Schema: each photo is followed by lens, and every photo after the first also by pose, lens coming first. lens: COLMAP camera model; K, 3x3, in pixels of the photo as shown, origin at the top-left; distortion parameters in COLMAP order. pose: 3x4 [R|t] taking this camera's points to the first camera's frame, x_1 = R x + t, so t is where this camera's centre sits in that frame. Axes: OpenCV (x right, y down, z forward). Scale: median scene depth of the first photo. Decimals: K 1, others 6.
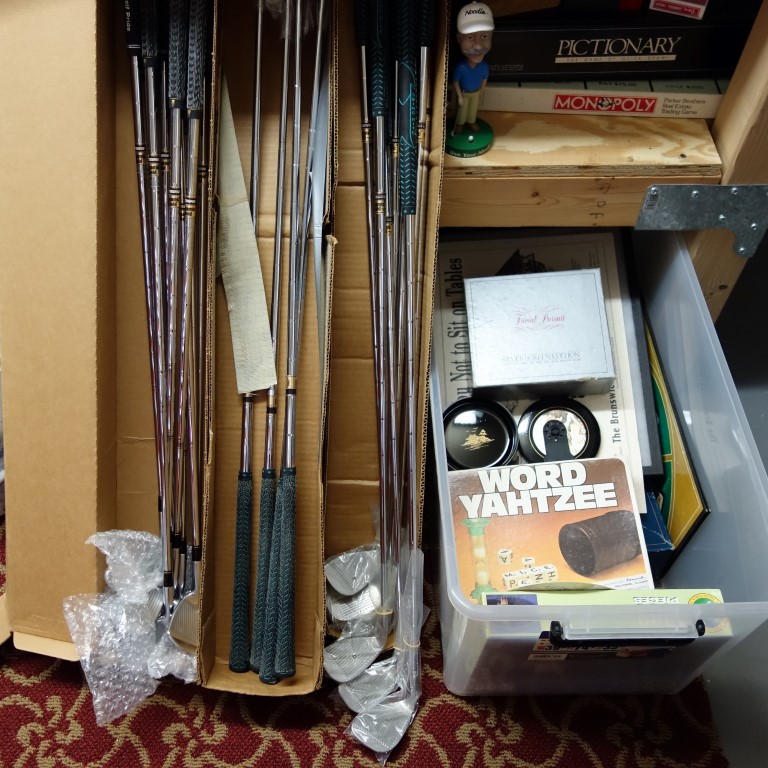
lens RADIAL K [[919.6, 0, 352.5], [0, 919.6, 384.8], [0, 0, 1]] dist [0.022834, 0.007914]
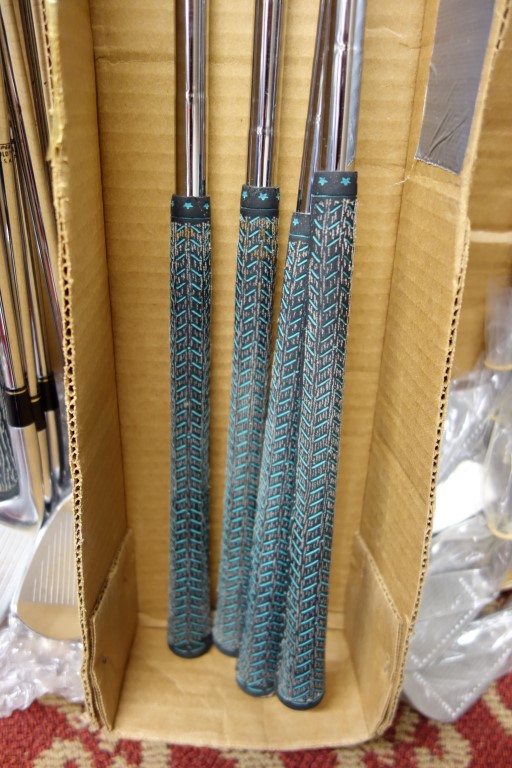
lens RADIAL K [[613.9, 0, 256.0], [0, 613.9, 384.0], [0, 0, 1]] dist [0.035304, 0.001009]
pose [[0.999718, -0.008690, 0.022086, -0.097992], [0.002086, 0.959129, 0.282963, 0.096489], [-0.023643, -0.282837, 0.958876, 0.760065]]
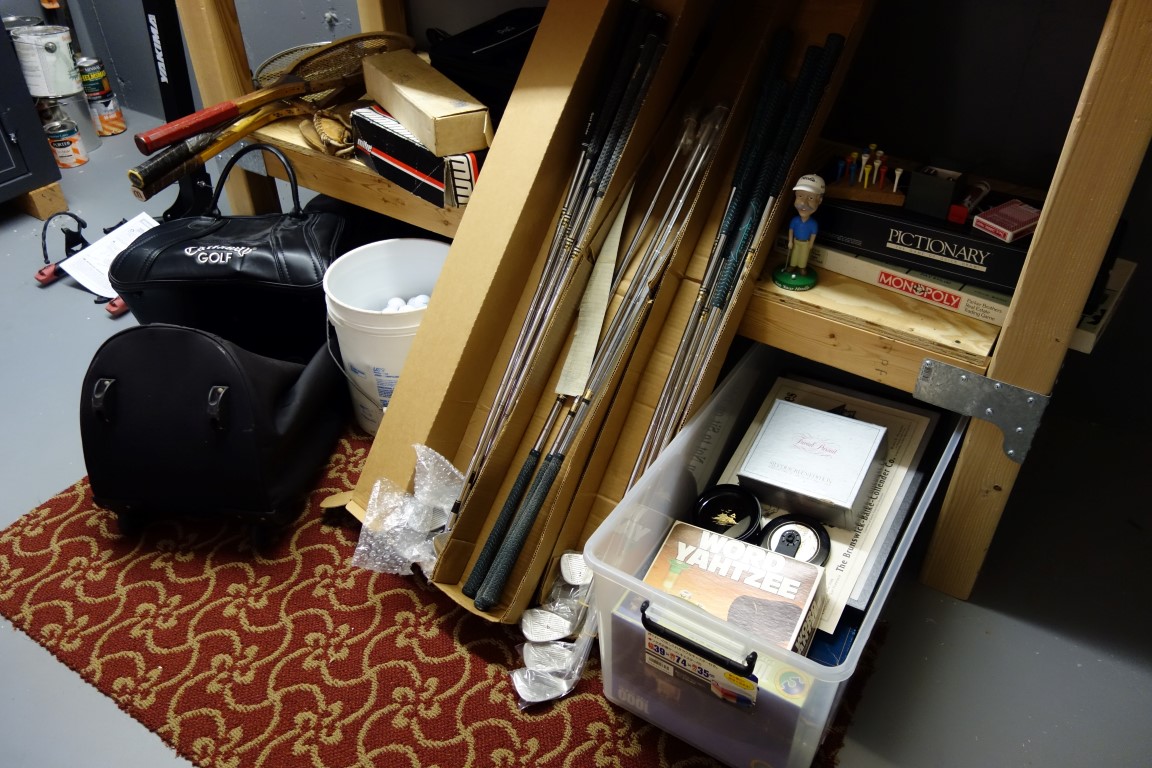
lens RADIAL K [[920.9, 0, 604.9], [0, 920.9, 388.4], [0, 0, 1]] dist [0.035304, 0.001009]
pose [[0.847743, 0.334115, -0.411945, 0.469079], [-0.429833, 0.887798, -0.164492, 0.186107], [0.310765, 0.316515, 0.896239, -0.170552]]
